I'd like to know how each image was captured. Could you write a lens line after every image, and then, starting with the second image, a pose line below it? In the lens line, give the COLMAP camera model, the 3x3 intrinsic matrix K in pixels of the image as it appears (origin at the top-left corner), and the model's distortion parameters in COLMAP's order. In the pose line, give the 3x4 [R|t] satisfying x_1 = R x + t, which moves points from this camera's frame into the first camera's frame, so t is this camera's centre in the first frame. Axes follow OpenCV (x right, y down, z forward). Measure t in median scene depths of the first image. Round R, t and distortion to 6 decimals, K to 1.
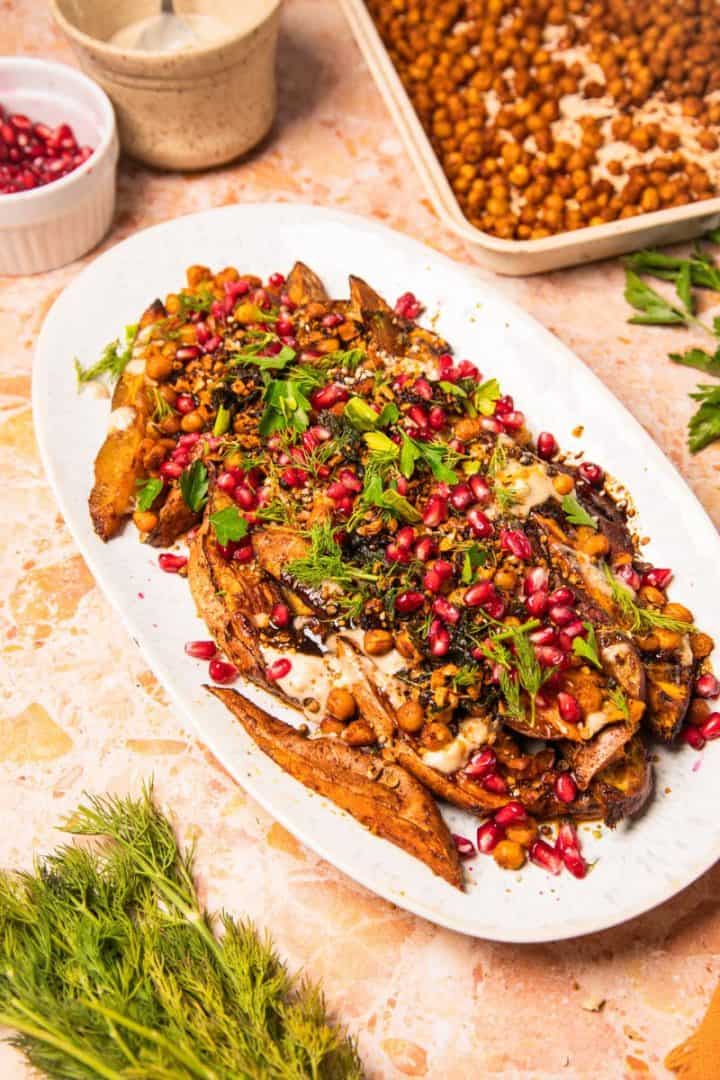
lens RADIAL K [[1442.2, 0, 360.0], [0, 1442.2, 540.0], [0, 0, 1]] dist [0.018688, 0.376125]
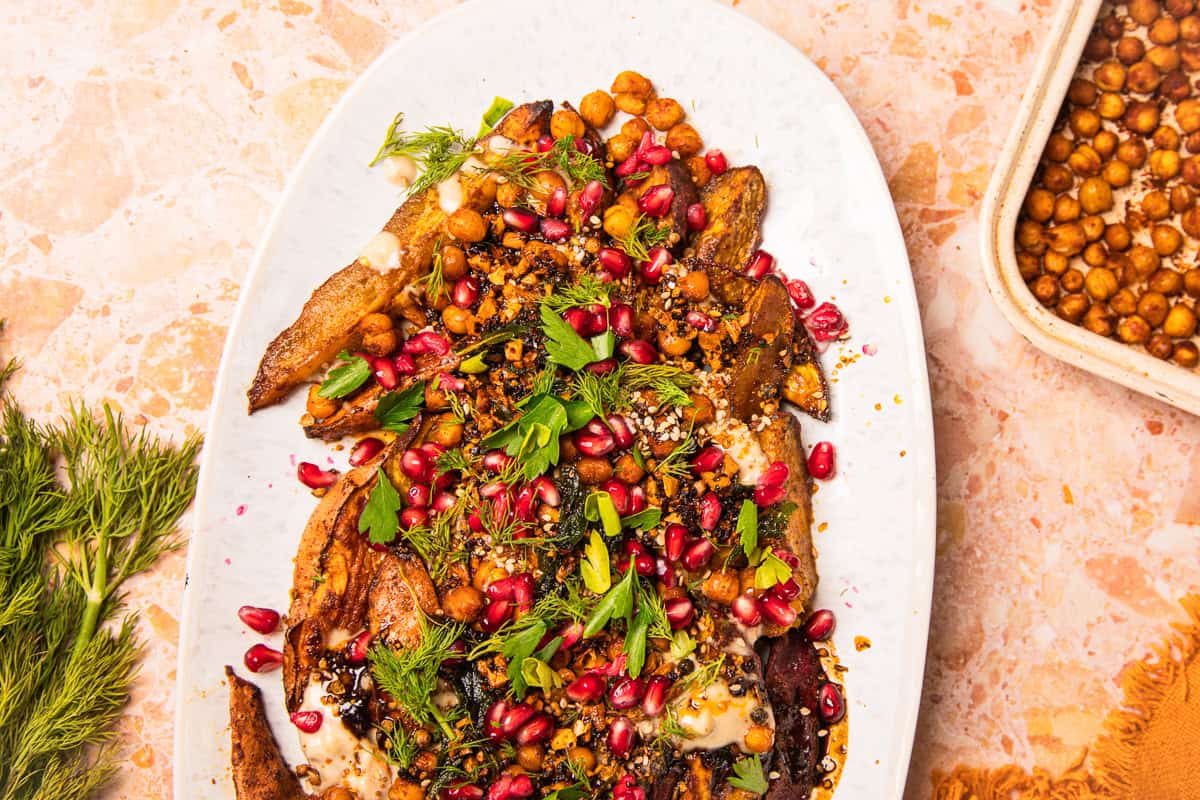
lens RADIAL K [[1820.2, 0, 718.9], [0, 1820.2, 311.1], [0, 0, 1]] dist [0.023875, 0.200971]
pose [[0.782017, 0.621699, 0.044039, -0.059444], [-0.565251, 0.677696, 0.470341, -0.640165], [0.262565, -0.392707, 0.881385, 0.235770]]
